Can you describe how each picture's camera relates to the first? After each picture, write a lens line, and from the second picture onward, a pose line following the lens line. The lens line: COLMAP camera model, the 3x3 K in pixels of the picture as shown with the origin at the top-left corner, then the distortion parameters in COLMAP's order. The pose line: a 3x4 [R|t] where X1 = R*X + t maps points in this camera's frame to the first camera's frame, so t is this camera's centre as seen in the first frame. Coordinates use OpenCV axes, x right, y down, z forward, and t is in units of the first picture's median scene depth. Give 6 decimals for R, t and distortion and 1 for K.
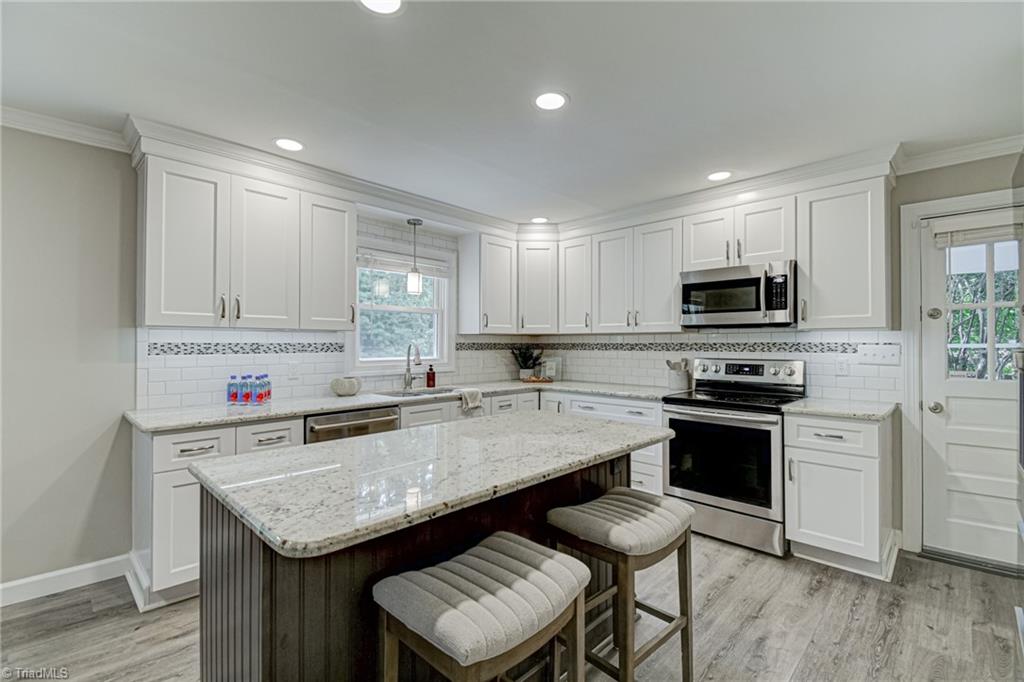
lens RADIAL K [[460.9, 0, 516.8], [0, 460.9, 341.8], [0, 0, 1]] dist [0.017611, -0.005981]
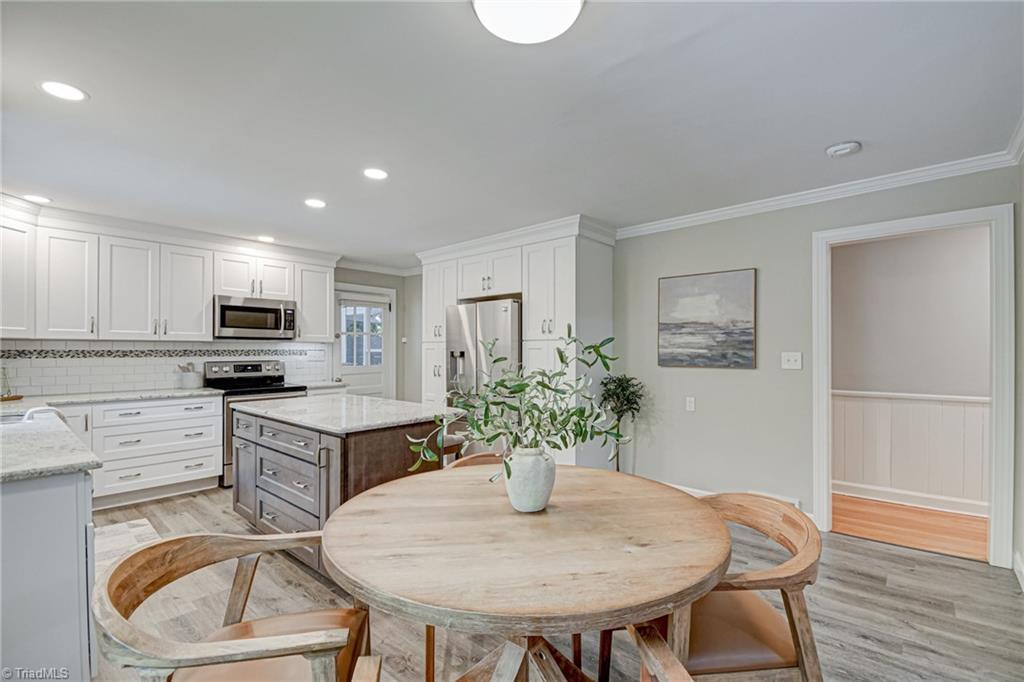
lens RADIAL K [[460.9, 0, 517.8], [0, 460.9, 346.5], [0, 0, 1]] dist [0.017611, -0.005981]
pose [[-0.045989, 0.006820, 0.998919, -1.005492], [-0.002492, 0.999973, -0.006942, 0.000307], [-0.998939, -0.002808, -0.045971, 0.234729]]
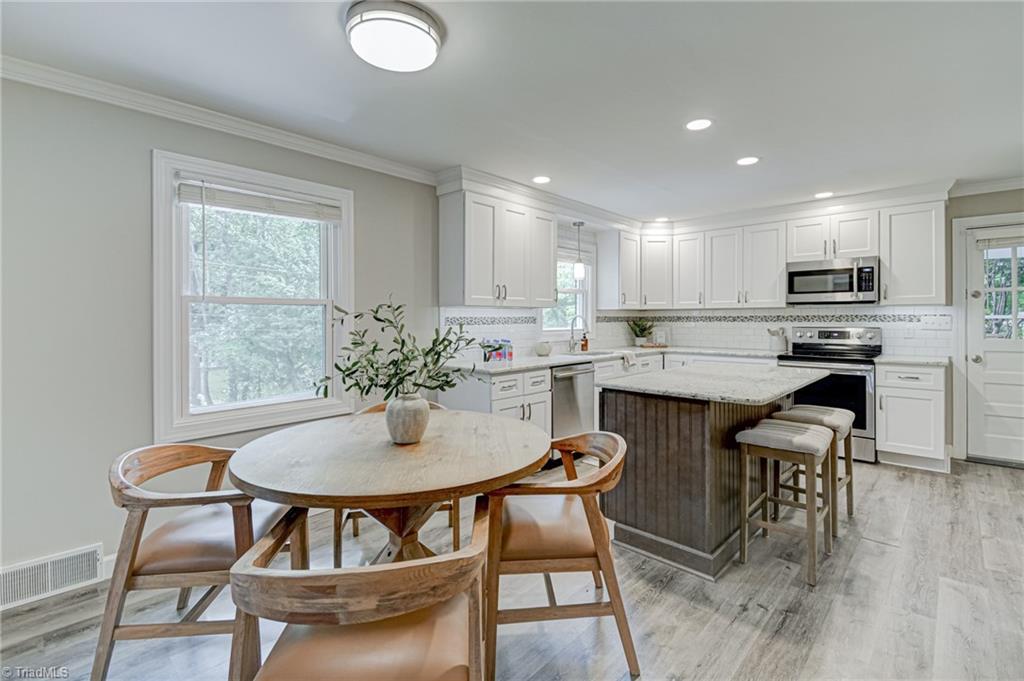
lens RADIAL K [[460.9, 0, 538.2], [0, 460.9, 320.9], [0, 0, 1]] dist [0.017611, -0.005981]
pose [[0.999559, -0.005293, 0.029228, -0.417689], [0.004969, 0.999925, 0.011173, -0.000471], [-0.029285, -0.011023, 0.999510, -0.336069]]
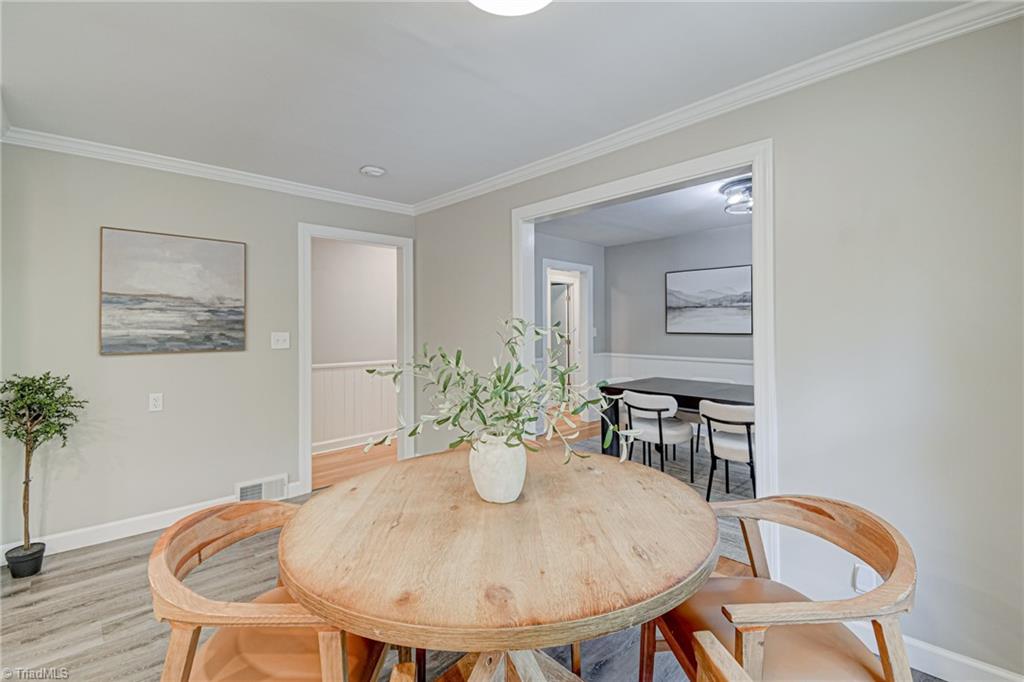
lens RADIAL K [[460.9, 0, 521.2], [0, 460.9, 324.8], [0, 0, 1]] dist [0.017611, -0.005981]
pose [[-0.999789, 0.005215, 0.019852, -0.591992], [0.005045, 0.999950, -0.008597, -0.001087], [-0.019896, -0.008495, -0.999766, 0.620385]]
